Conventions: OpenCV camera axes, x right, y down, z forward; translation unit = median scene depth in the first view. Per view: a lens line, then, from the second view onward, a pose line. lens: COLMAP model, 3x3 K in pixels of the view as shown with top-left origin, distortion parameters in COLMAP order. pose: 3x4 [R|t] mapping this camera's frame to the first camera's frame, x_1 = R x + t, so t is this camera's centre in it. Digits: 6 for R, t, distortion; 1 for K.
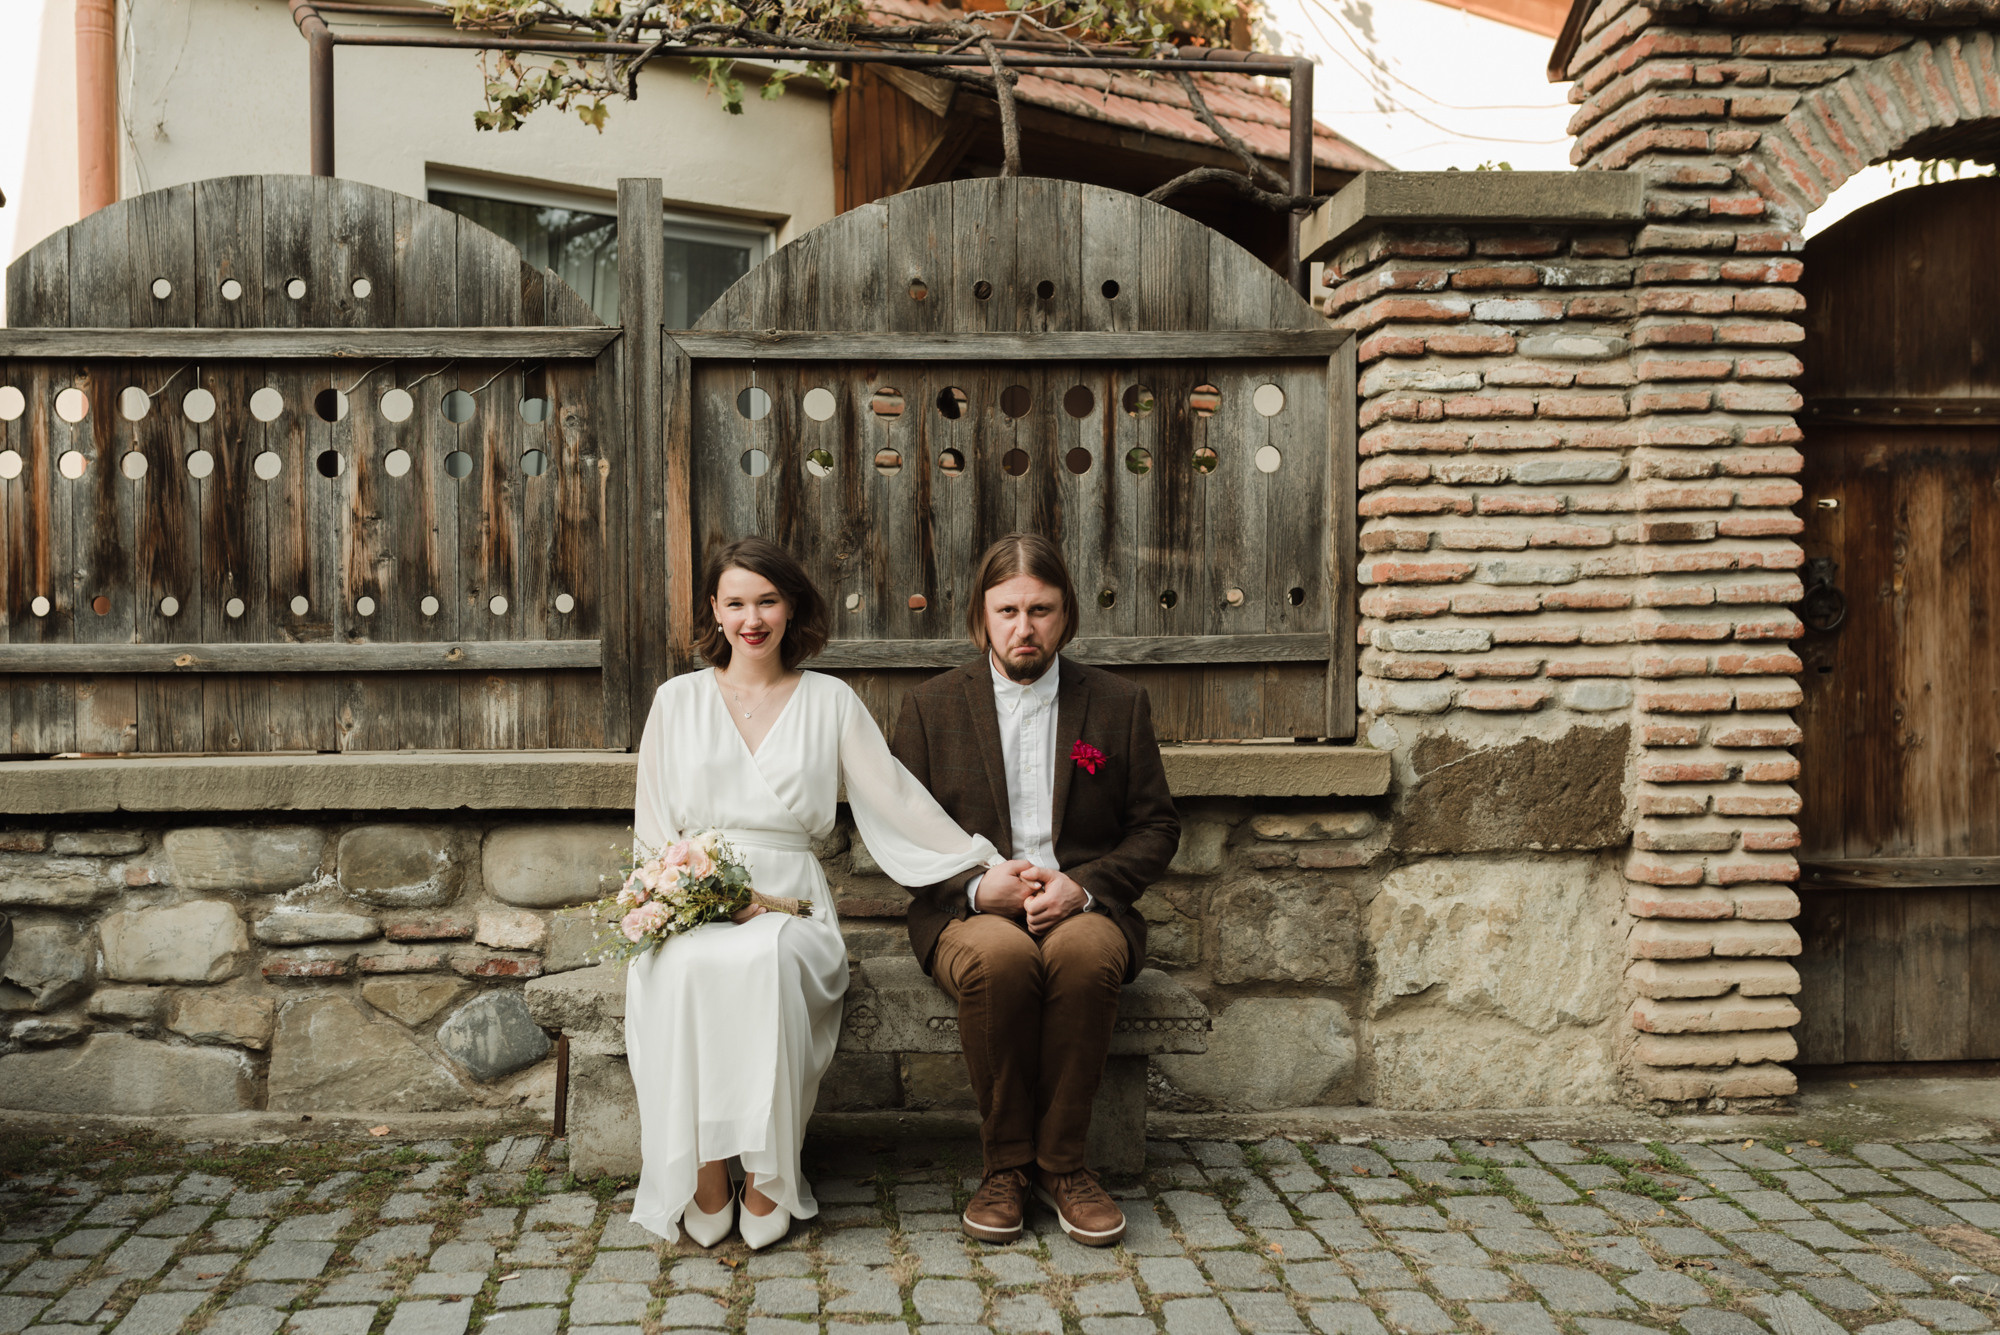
lens RADIAL K [[1896.5, 0, 1000.0], [0, 1896.5, 667.5], [0, 0, 1]] dist [0.001461, 0.001453]
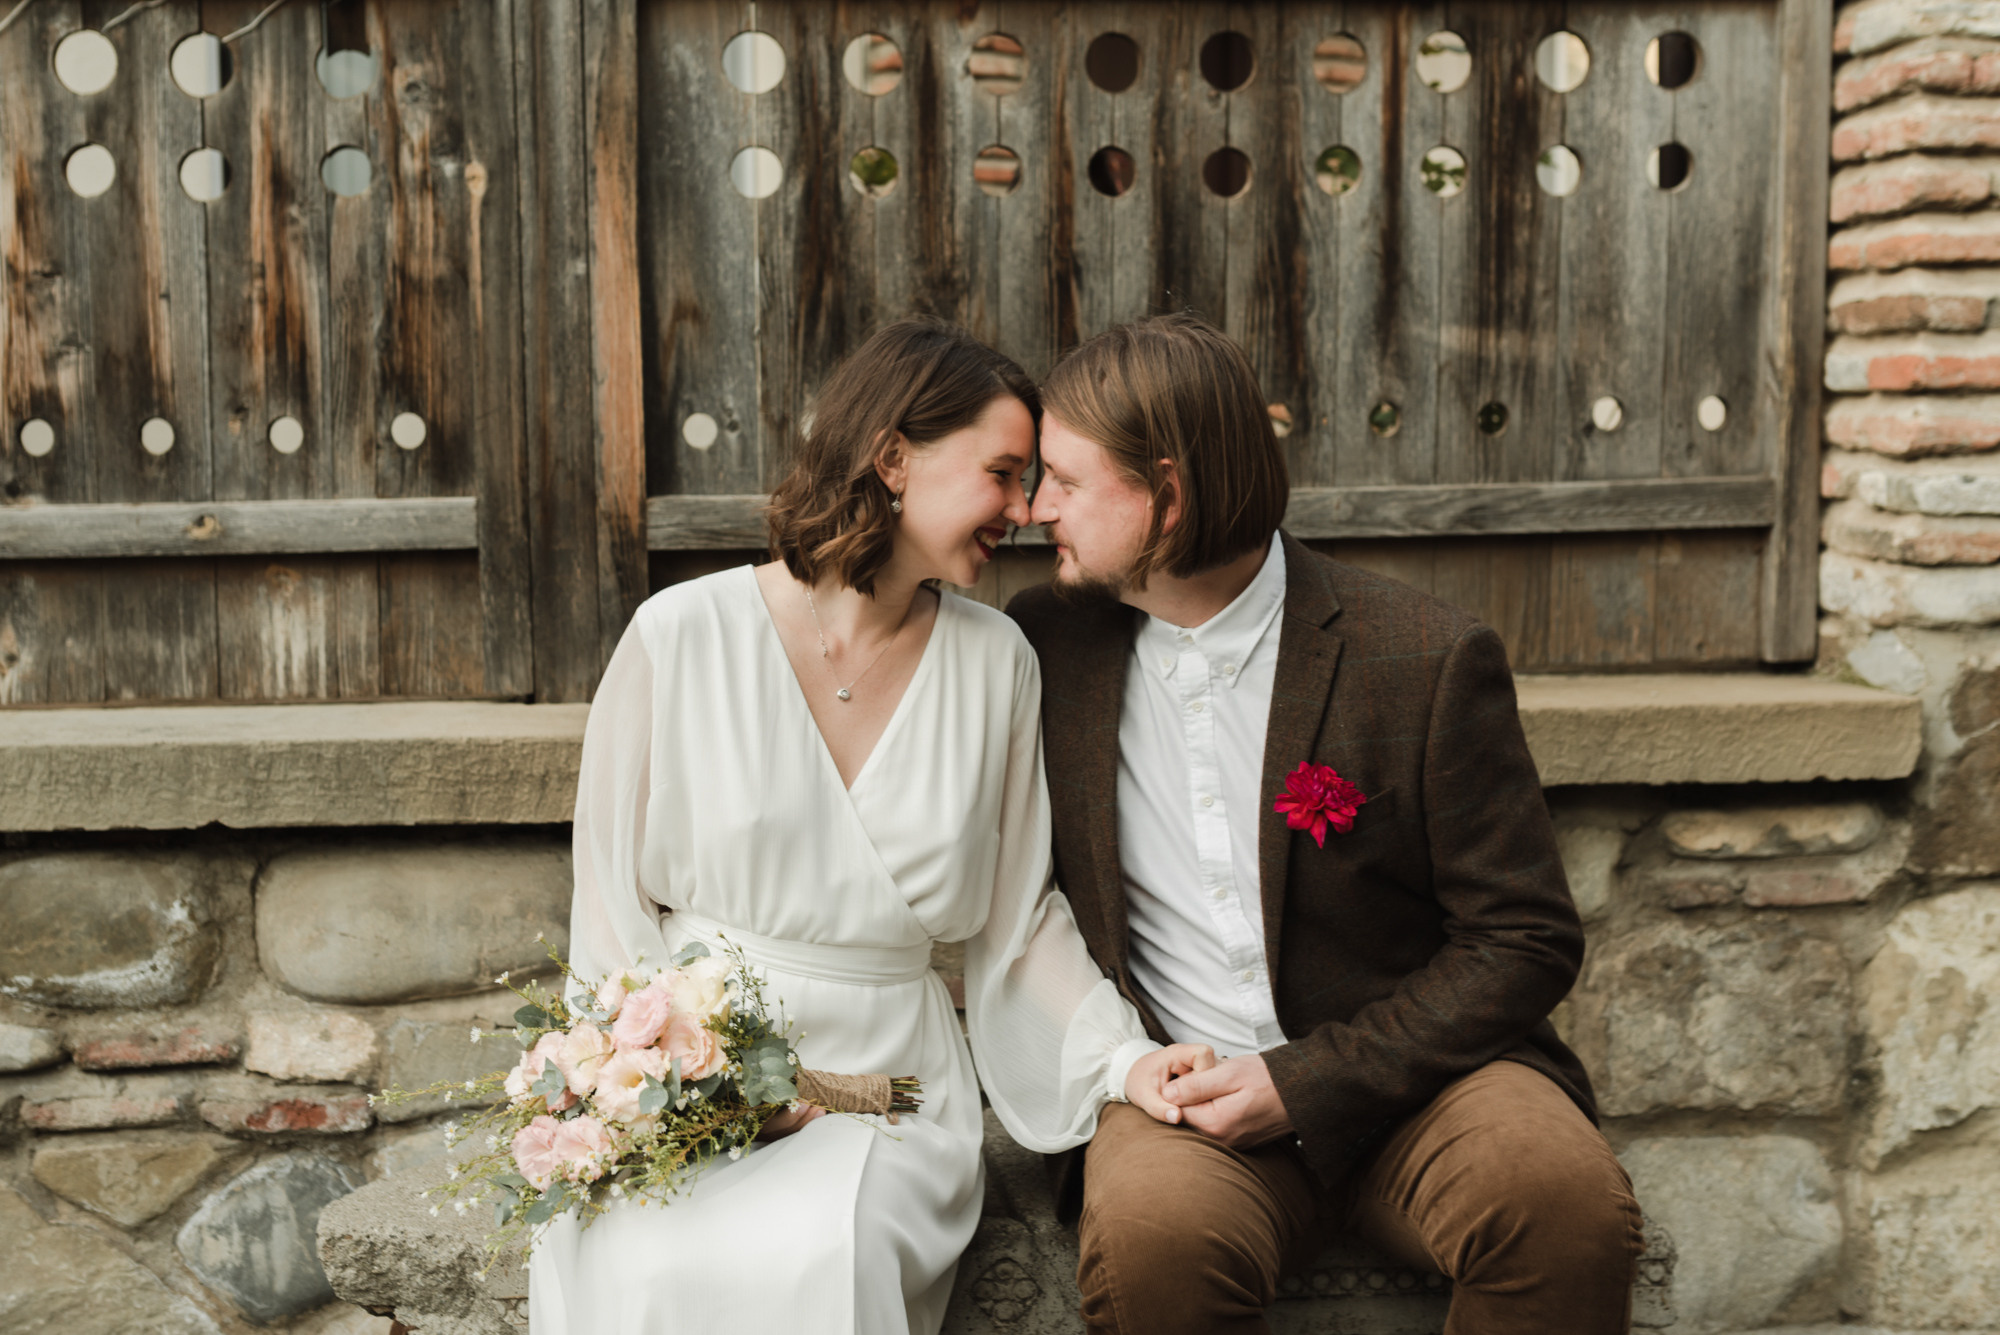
lens RADIAL K [[2023.3, 0, 997.7], [0, 2023.3, 541.7], [0, 0, 1]] dist [0.005712, -0.010886]
pose [[0.999725, -0.004002, 0.023121, -0.074383], [0.002911, 0.998889, 0.047025, -0.029105], [-0.023284, -0.046945, 0.998626, 0.416813]]
